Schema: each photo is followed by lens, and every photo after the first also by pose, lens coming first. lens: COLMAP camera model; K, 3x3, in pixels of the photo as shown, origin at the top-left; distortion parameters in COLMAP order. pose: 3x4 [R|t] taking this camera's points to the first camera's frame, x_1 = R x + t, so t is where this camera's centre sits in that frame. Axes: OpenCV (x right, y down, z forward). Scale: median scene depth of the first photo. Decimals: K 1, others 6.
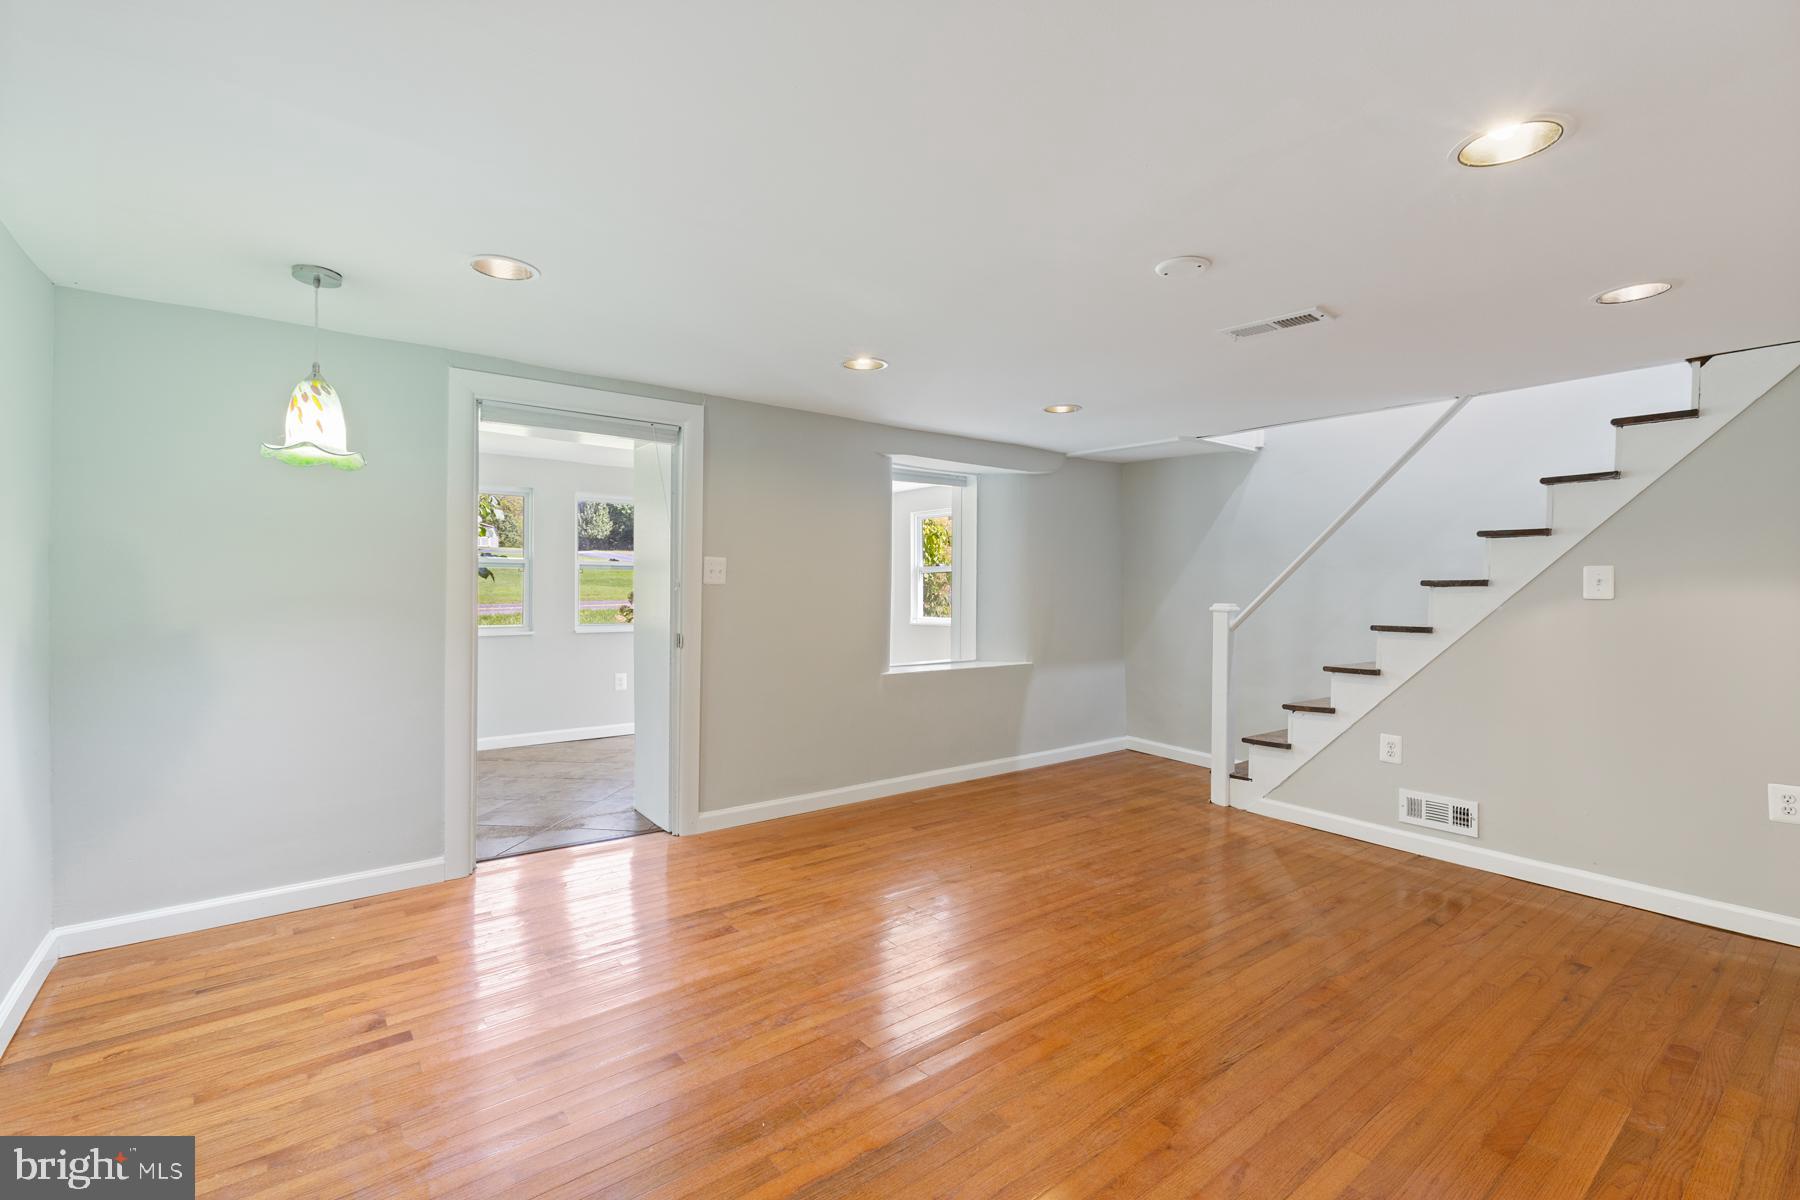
lens RADIAL K [[804.0, 0, 903.4], [0, 804.0, 587.6], [0, 0, 1]] dist [0.002521, 0.000159]
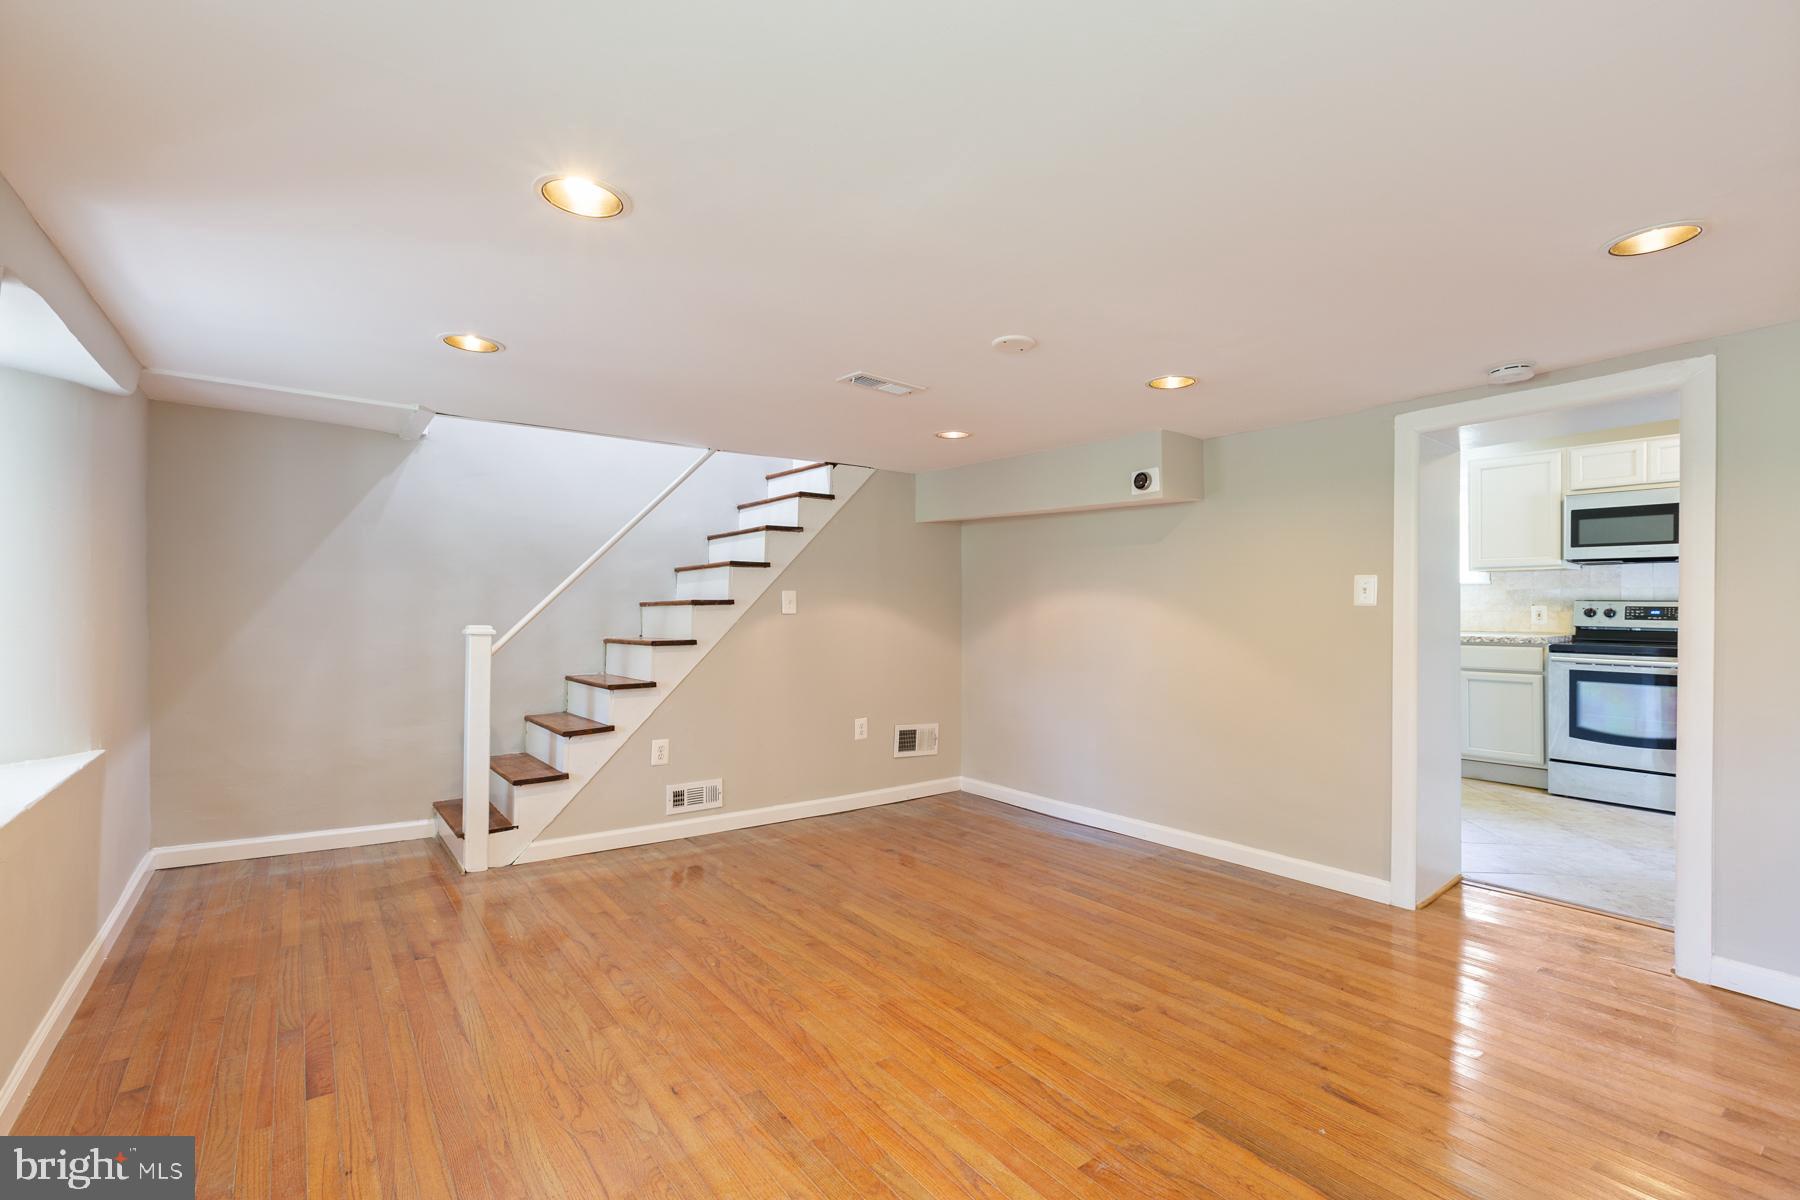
lens RADIAL K [[804.0, 0, 897.6], [0, 804.0, 611.0], [0, 0, 1]] dist [0.002521, 0.000159]
pose [[0.028353, -0.010933, 0.999538, -0.509199], [-0.003143, 0.999934, 0.011027, -0.006330], [-0.999593, -0.003454, 0.028317, 0.680531]]
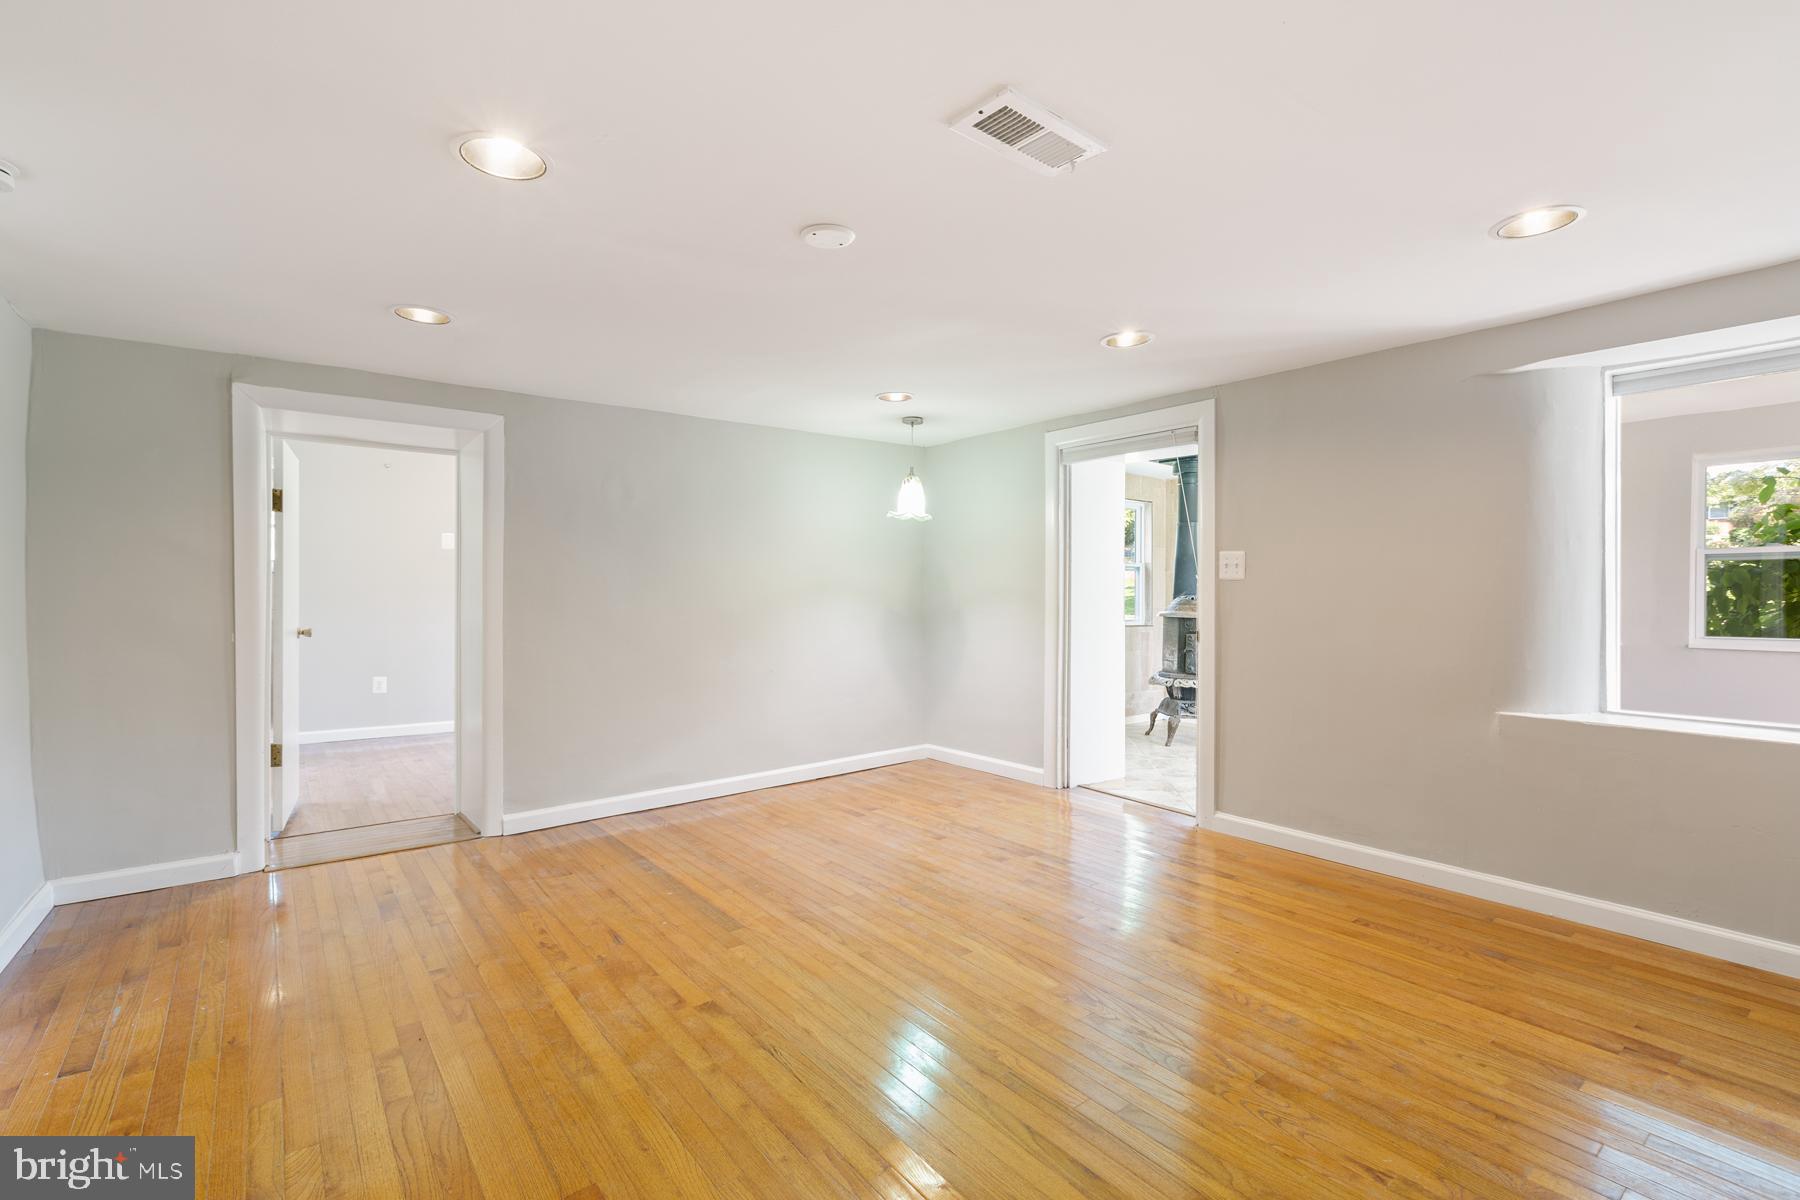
lens RADIAL K [[804.0, 0, 897.8], [0, 804.0, 600.2], [0, 0, 1]] dist [0.002521, 0.000159]
pose [[-0.001292, 0.005490, -0.999984, 0.778215], [-0.001593, 0.999984, 0.005492, 0.017283], [0.999998, 0.001600, -0.001283, 0.646658]]
